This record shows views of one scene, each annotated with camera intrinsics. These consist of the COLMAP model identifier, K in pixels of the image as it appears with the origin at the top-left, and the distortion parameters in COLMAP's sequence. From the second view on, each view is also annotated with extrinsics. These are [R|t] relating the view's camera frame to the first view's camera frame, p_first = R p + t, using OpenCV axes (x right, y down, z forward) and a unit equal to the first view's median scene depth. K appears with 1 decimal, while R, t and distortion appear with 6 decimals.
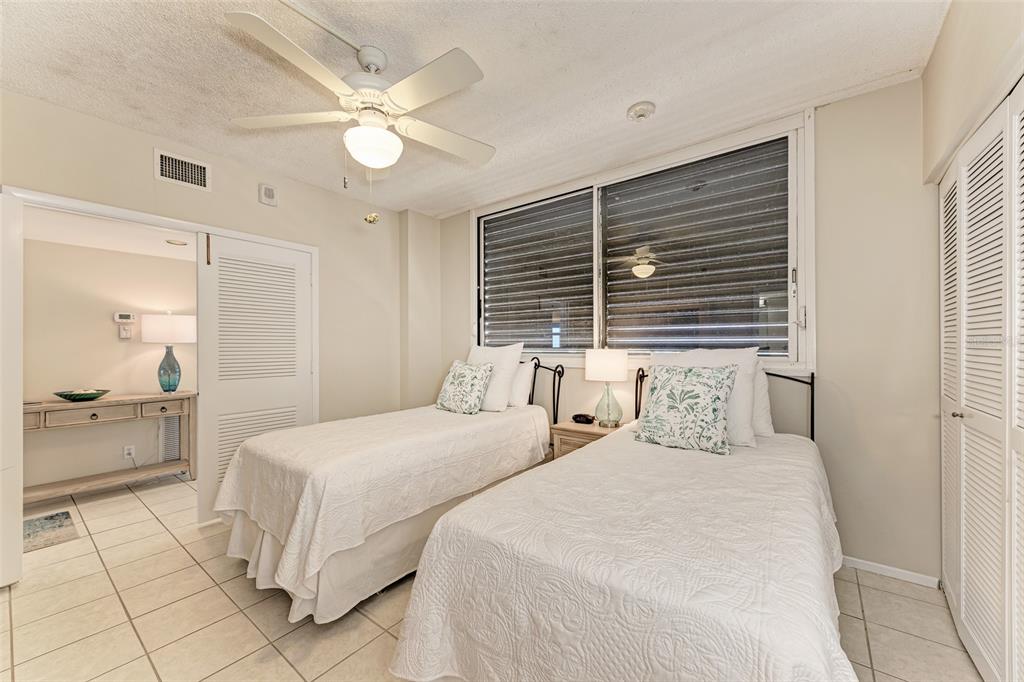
lens RADIAL K [[396.9, 0, 511.2], [0, 396.9, 343.7], [0, 0, 1]] dist [0.000901, 0.000058]
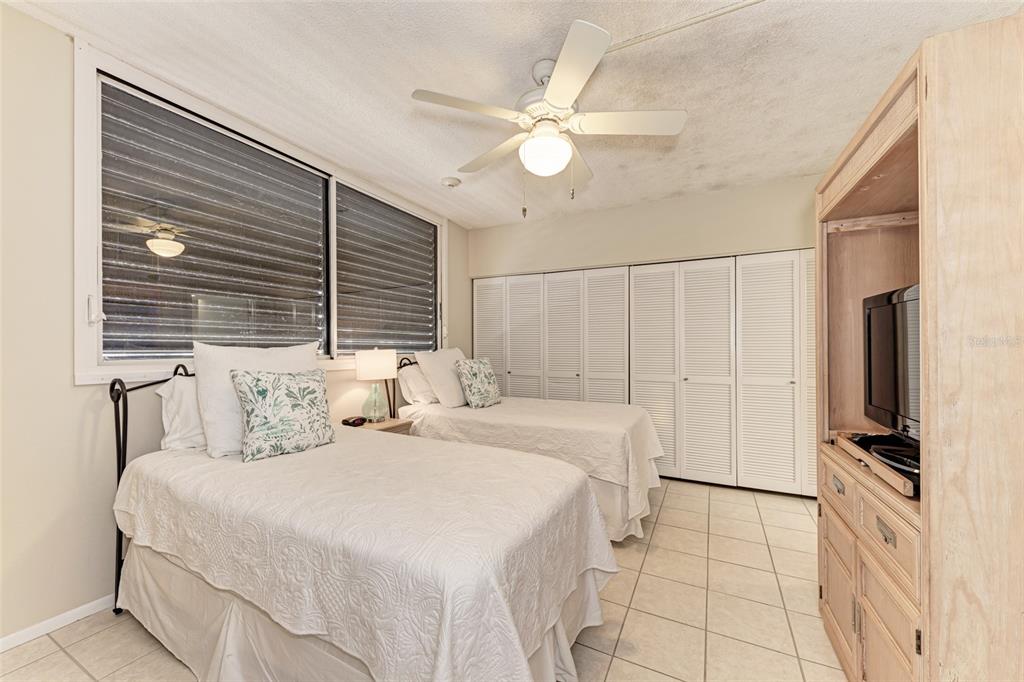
lens RADIAL K [[388.3, 0, 510.0], [0, 388.3, 347.5], [0, 0, 1]] dist [-0.000587, -0.000035]
pose [[-0.196151, -0.004156, 0.980565, -0.701986], [-0.011931, 0.999927, 0.001852, 0.002169], [-0.980501, -0.011336, -0.196186, 0.684179]]
